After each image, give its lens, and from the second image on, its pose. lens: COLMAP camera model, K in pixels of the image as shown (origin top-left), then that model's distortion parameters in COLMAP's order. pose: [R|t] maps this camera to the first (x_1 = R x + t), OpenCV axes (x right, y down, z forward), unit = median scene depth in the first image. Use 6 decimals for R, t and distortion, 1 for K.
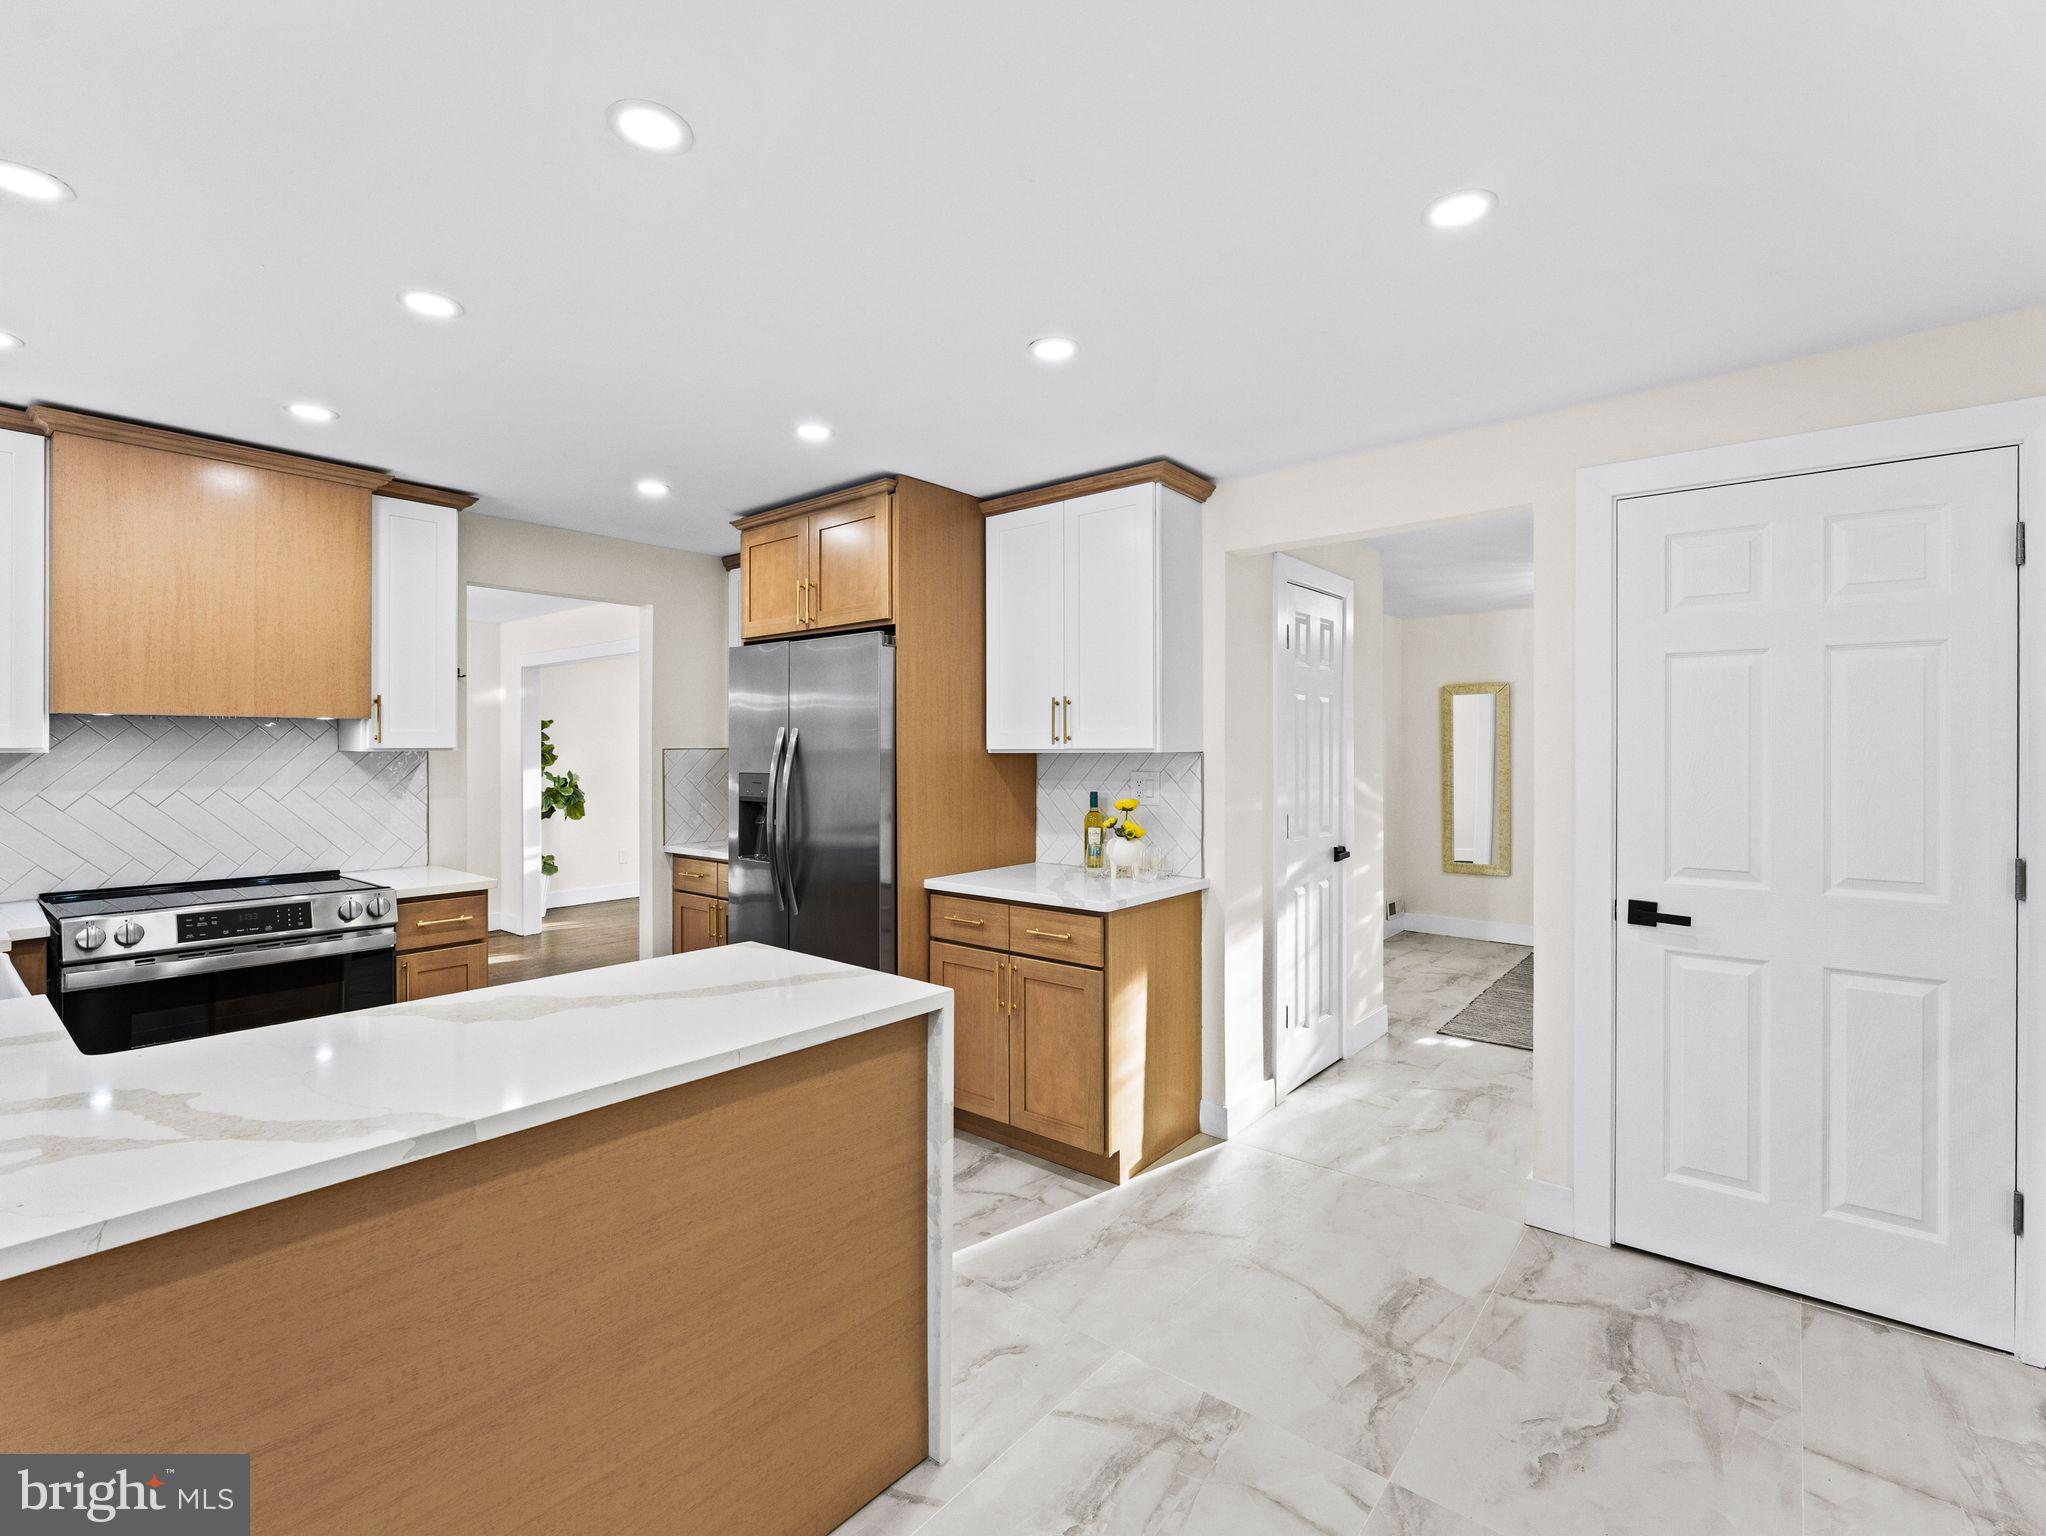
lens RADIAL K [[933.4, 0, 1010.1], [0, 933.4, 766.5], [0, 0, 1]] dist [-0.002217, -0.000393]
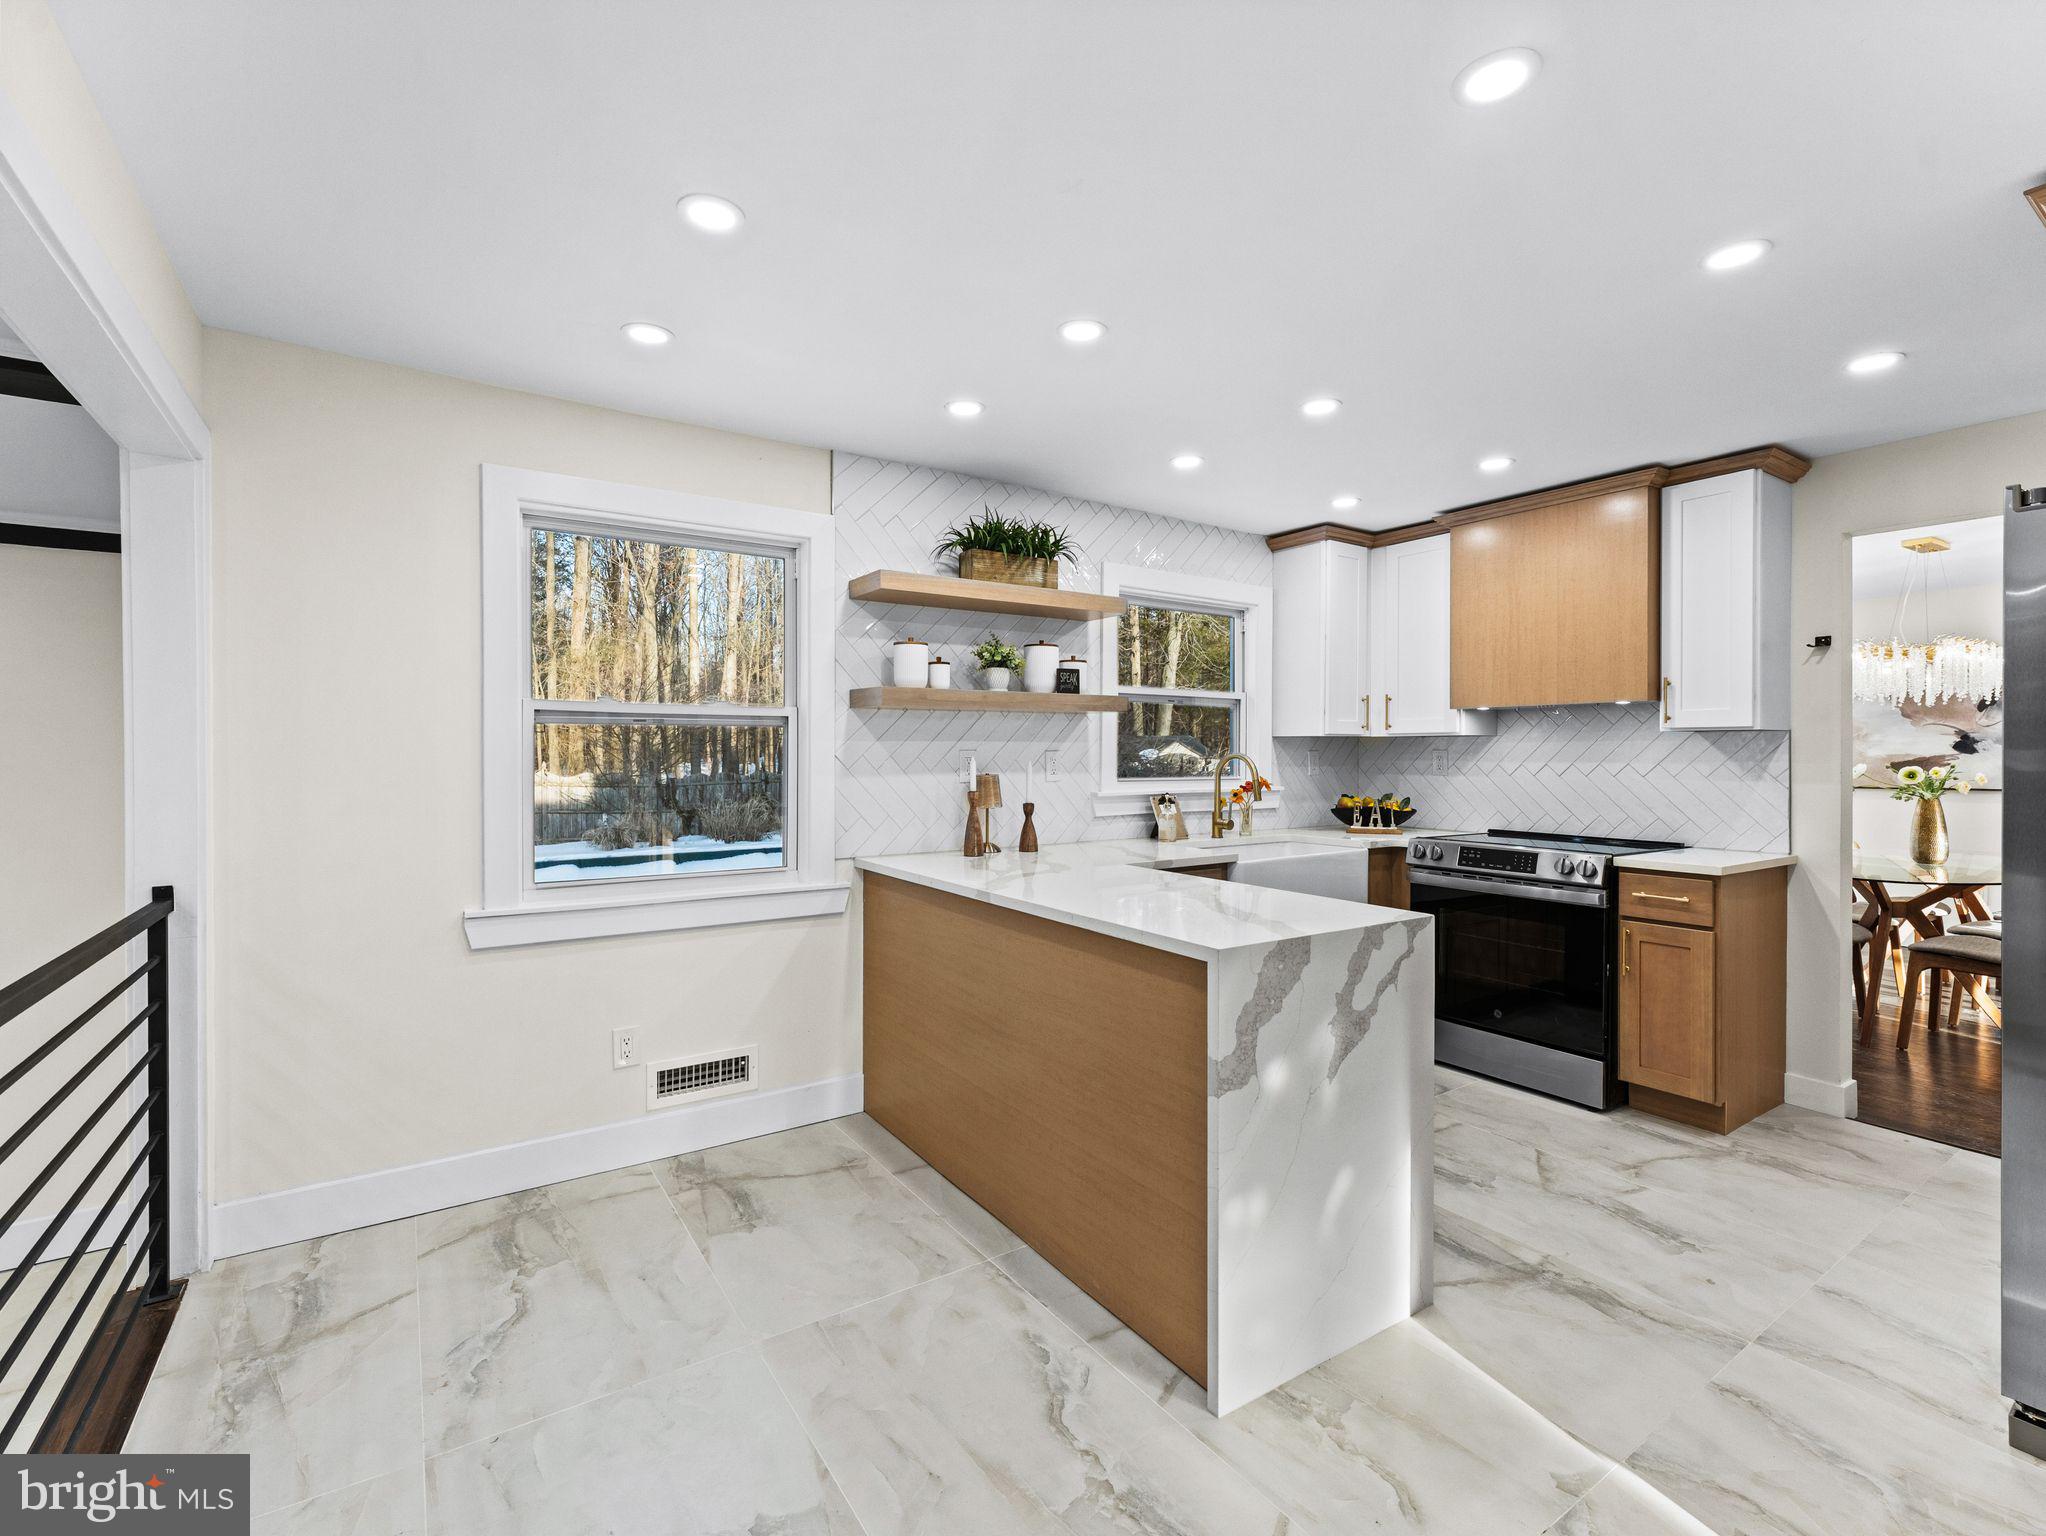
lens RADIAL K [[924.0, 0, 1018.1], [0, 924.0, 753.4], [0, 0, 1]] dist [0.000465, 0.000426]
pose [[-0.274810, 0.001372, -0.961498, 0.667240], [-0.014415, 0.999881, 0.005546, 0.018623], [0.961390, 0.015384, -0.274757, 0.743518]]
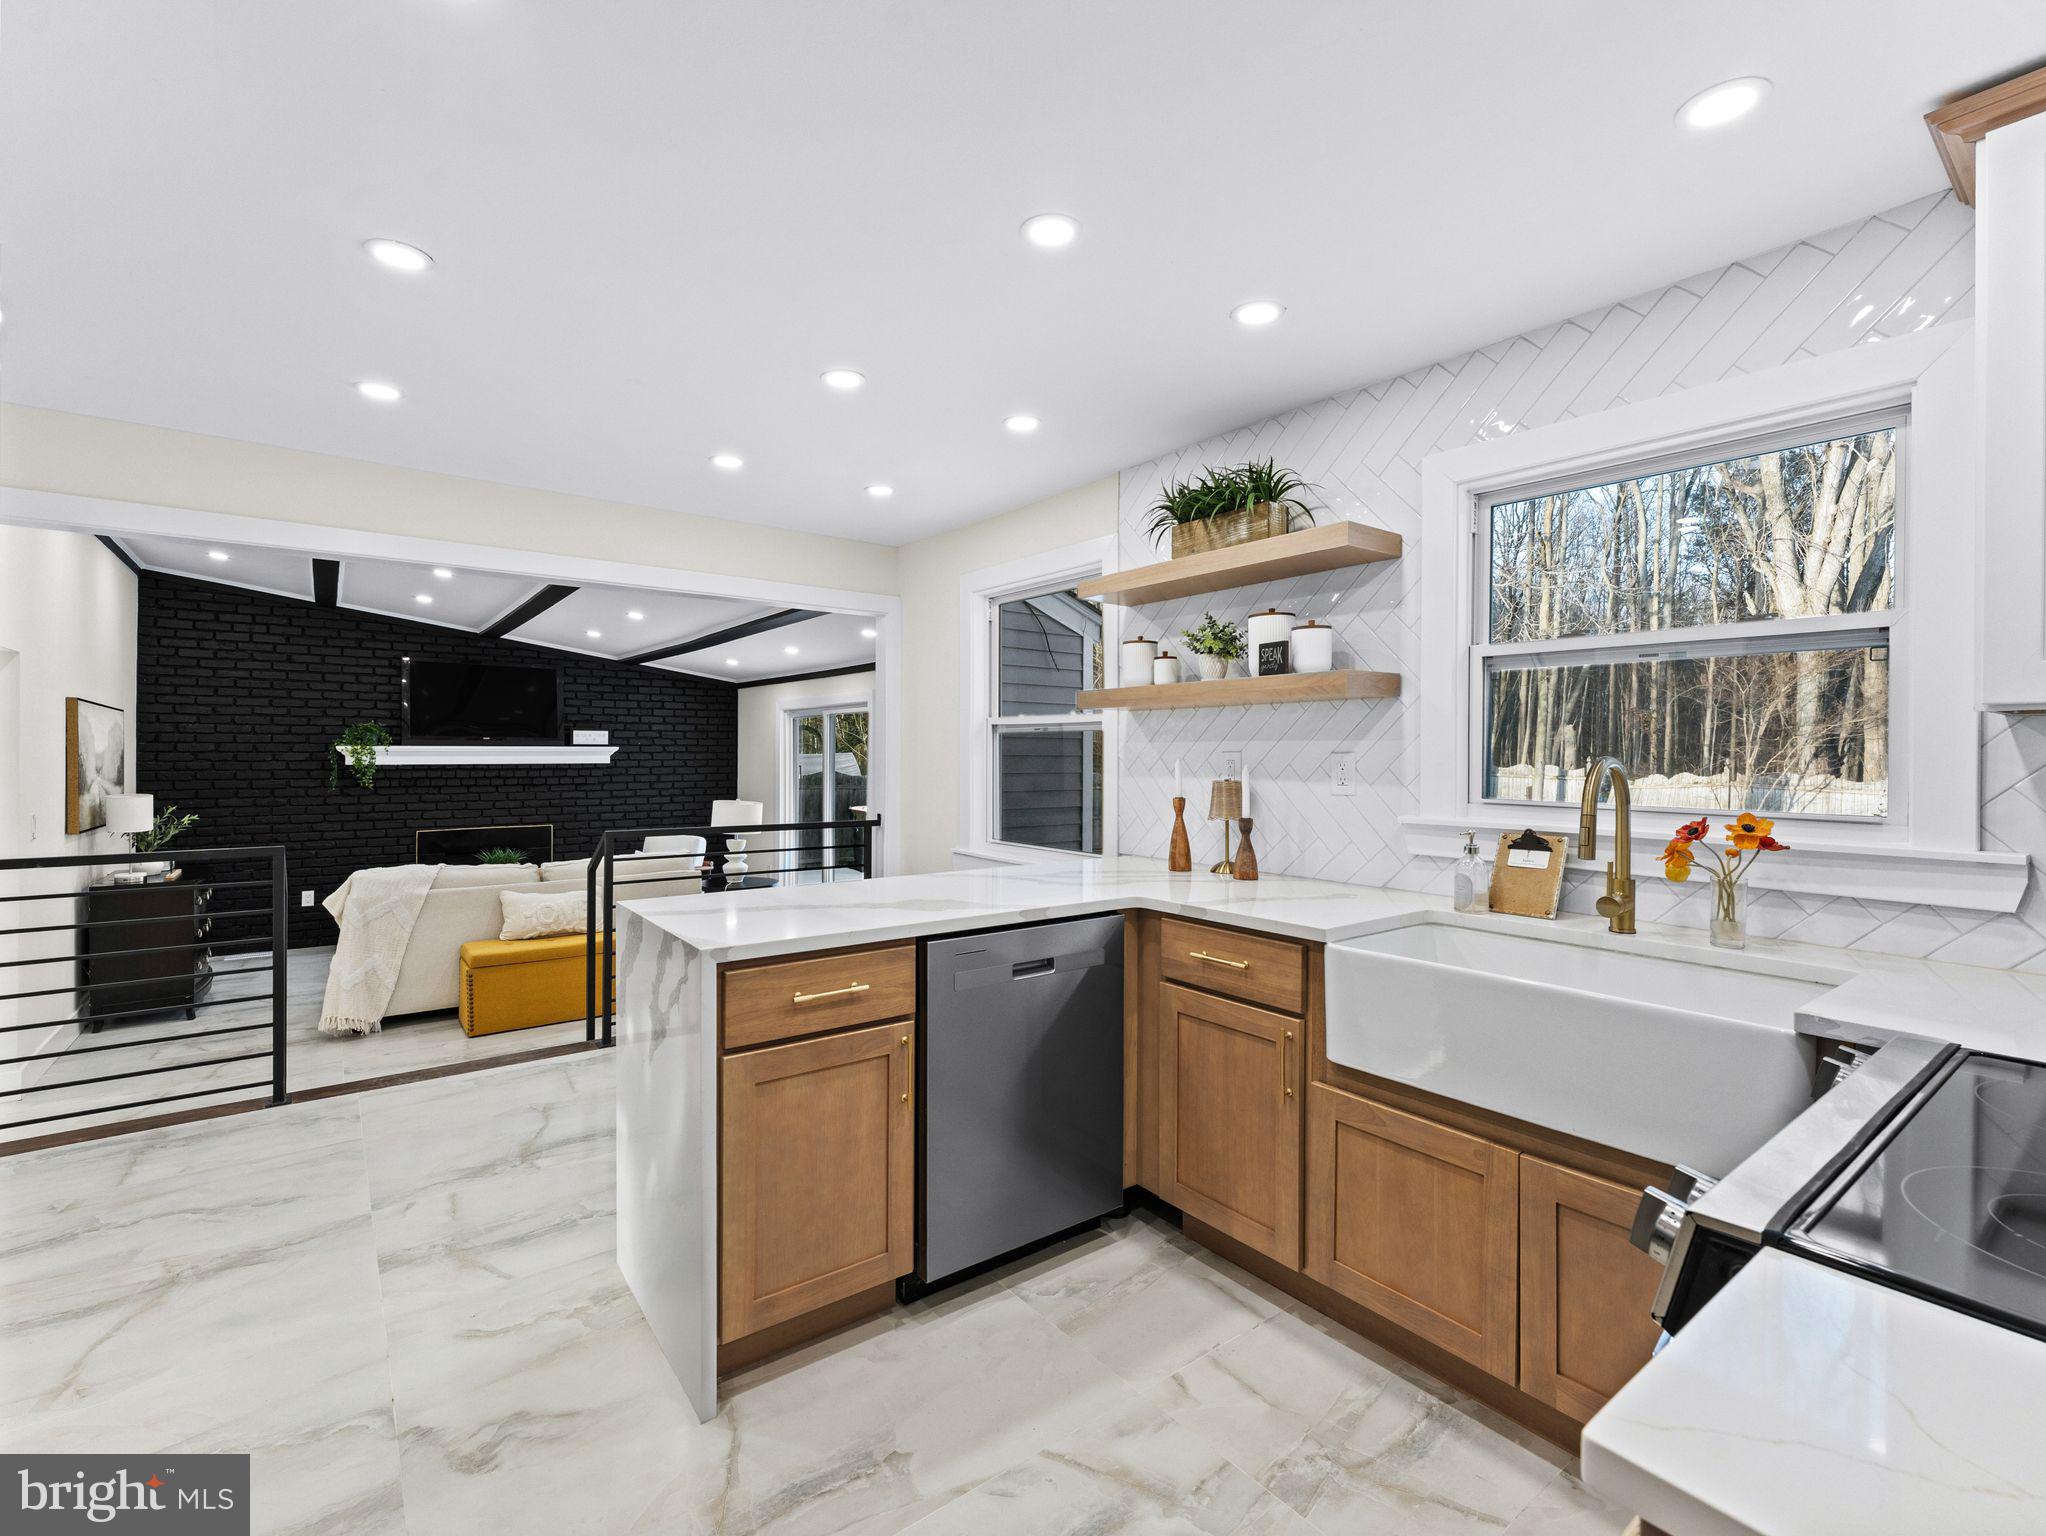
lens RADIAL K [[924.0, 0, 1018.1], [0, 924.0, 753.4], [0, 0, 1]] dist [0.000465, 0.000426]
pose [[-0.975948, -0.003730, 0.217972, -0.627454], [0.000058, 0.999849, 0.017370, 0.004777], [-0.218004, 0.016965, -0.975800, 1.499633]]
